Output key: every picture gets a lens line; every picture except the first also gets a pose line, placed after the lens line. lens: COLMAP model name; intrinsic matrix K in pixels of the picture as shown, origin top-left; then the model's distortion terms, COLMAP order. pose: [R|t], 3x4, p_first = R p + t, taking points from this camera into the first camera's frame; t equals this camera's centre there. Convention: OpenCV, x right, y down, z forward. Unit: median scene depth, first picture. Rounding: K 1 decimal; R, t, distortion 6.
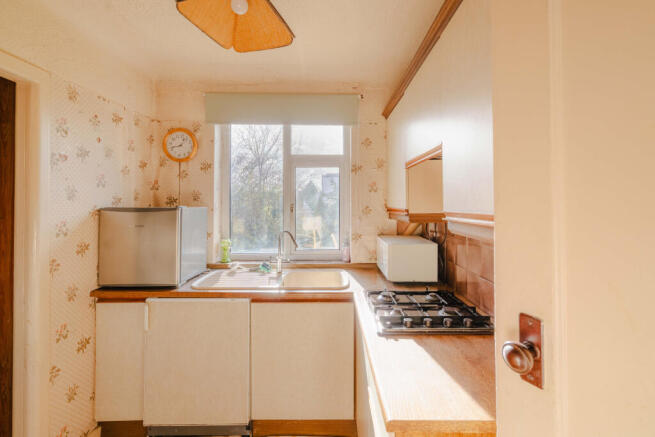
lens RADIAL K [[302.1, 0, 327.5], [0, 302.1, 199.9], [0, 0, 1]] dist [0.001991, 0.000581]
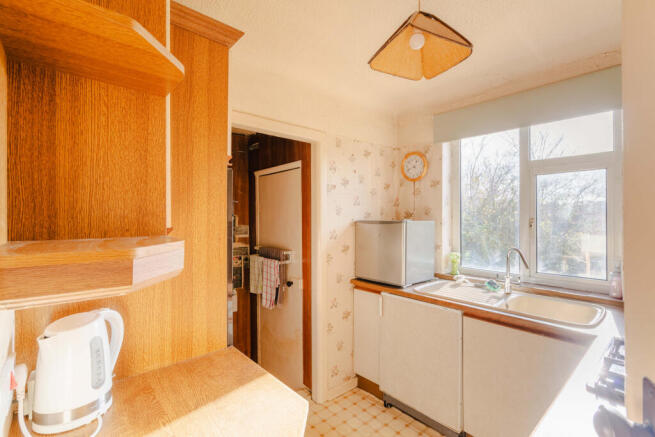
lens RADIAL K [[296.7, 0, 324.1], [0, 296.7, 218.6], [0, 0, 1]] dist [-0.000144, 0.000472]
pose [[0.652771, 0.004155, -0.757544, 0.154136], [0.007019, 0.999909, 0.011532, 0.000601], [0.757523, -0.012845, 0.652682, 0.003081]]
